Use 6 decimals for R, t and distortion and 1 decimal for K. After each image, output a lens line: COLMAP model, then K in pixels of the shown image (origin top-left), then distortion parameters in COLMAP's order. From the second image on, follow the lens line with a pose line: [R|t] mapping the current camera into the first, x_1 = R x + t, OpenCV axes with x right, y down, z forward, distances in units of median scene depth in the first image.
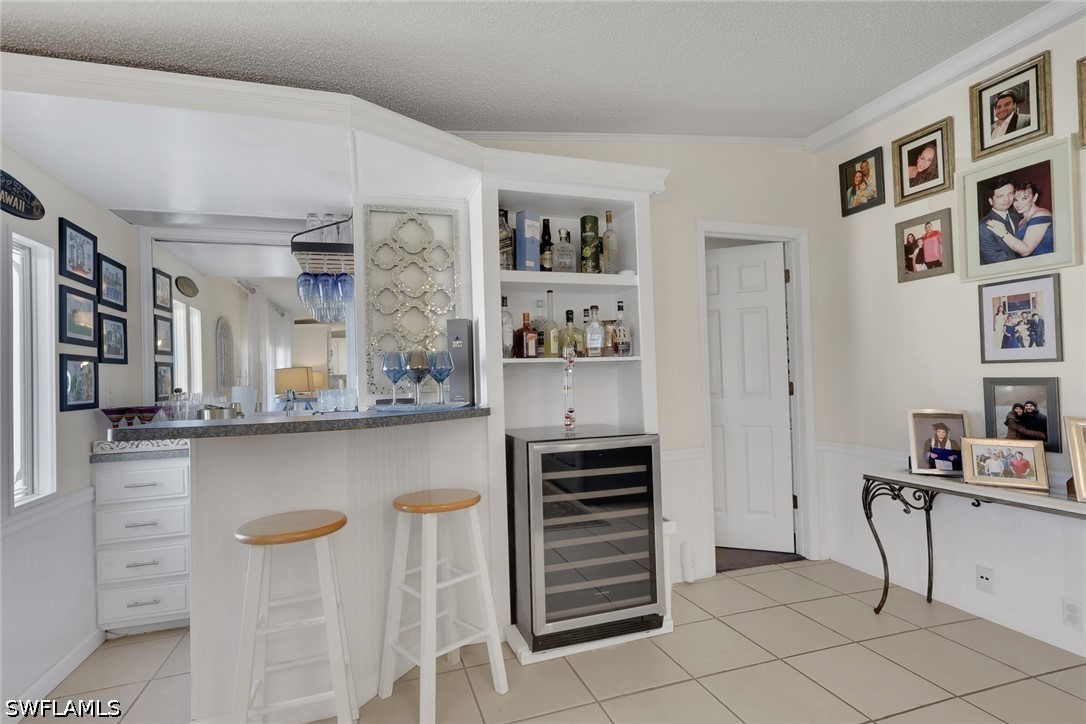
lens RADIAL K [[511.3, 0, 537.6], [0, 511.3, 367.0], [0, 0, 1]] dist [-0.000684, -0.000036]
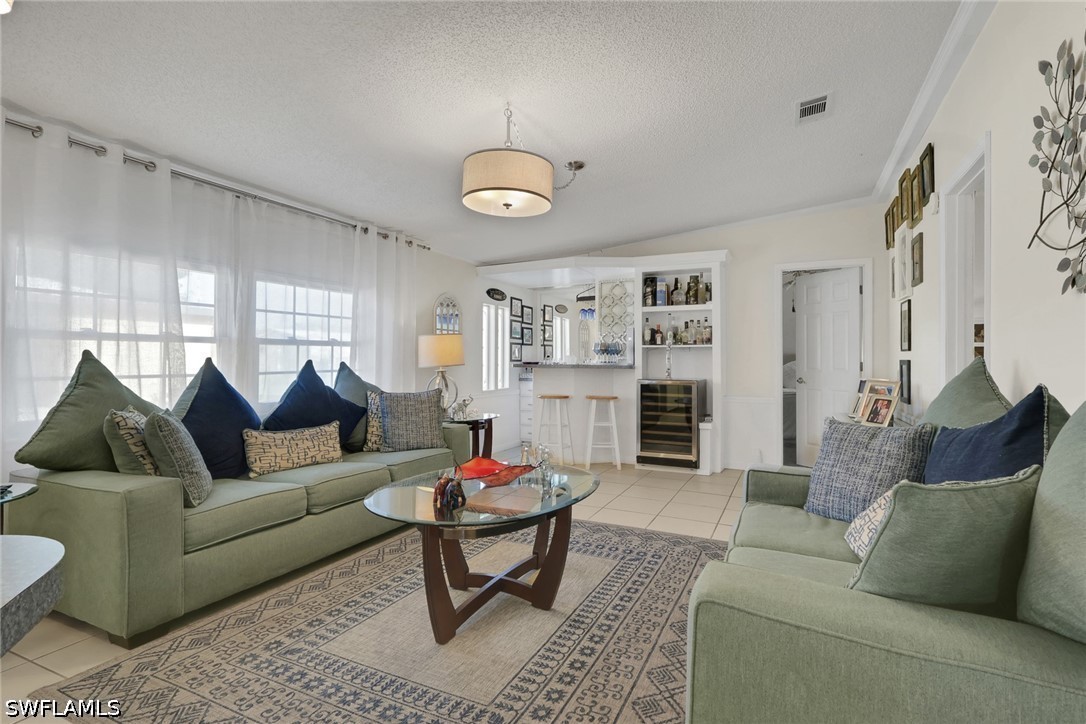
lens RADIAL K [[531.3, 0, 540.7], [0, 531.3, 363.4], [0, 0, 1]] dist [-0.002243, 0.000129]
pose [[0.724081, 0.034079, -0.688872, 1.195951], [-0.011185, 0.999227, 0.037676, -0.019664], [0.689624, -0.019575, 0.723903, -1.011336]]
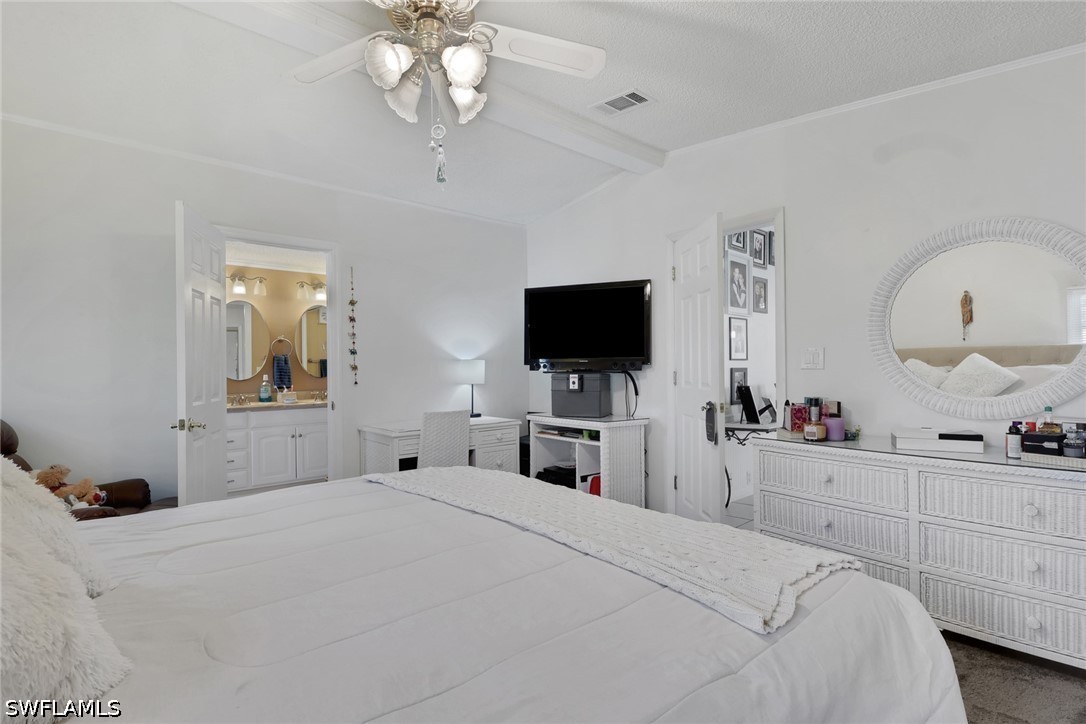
lens RADIAL K [[511.3, 0, 537.6], [0, 511.3, 367.0], [0, 0, 1]] dist [-0.000684, -0.000036]
pose [[-0.366914, 0.033376, 0.929656, -0.565401], [-0.000637, 0.999347, -0.036129, 0.084060], [-0.930255, -0.013849, -0.366653, 2.290245]]
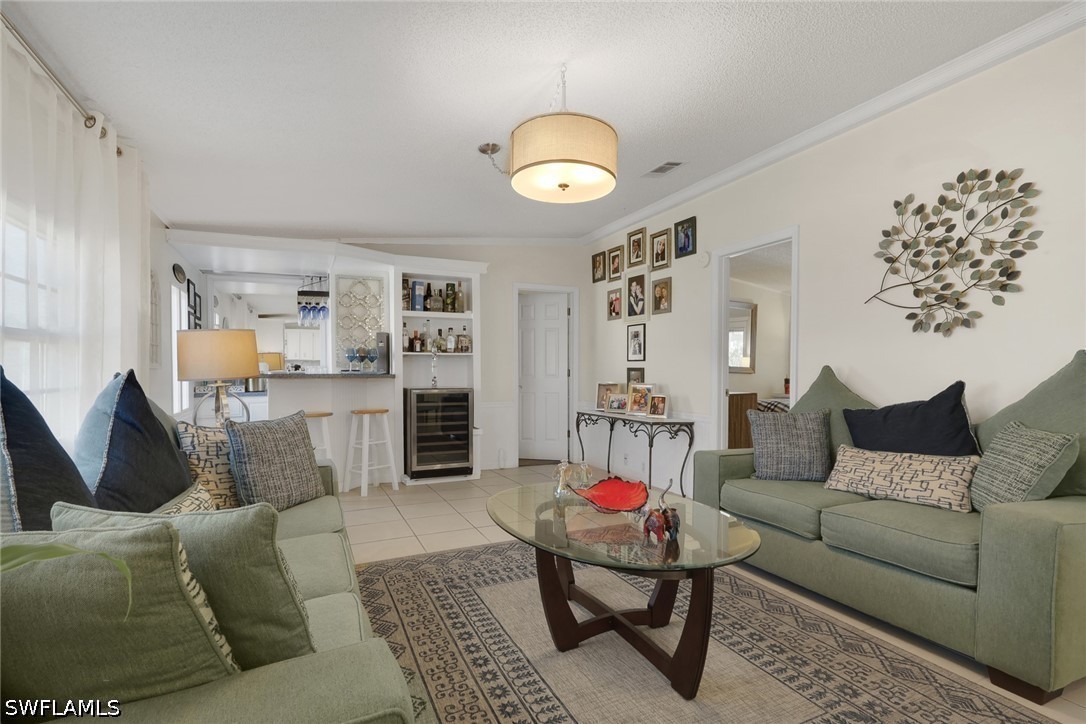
lens RADIAL K [[522.1, 0, 545.8], [0, 522.1, 380.1], [0, 0, 1]] dist [-0.000514, -0.000142]
pose [[0.992390, 0.025077, 0.120555, 0.251527], [-0.029621, 0.998911, 0.036049, 0.003498], [-0.119520, -0.039346, 0.992052, -1.180750]]
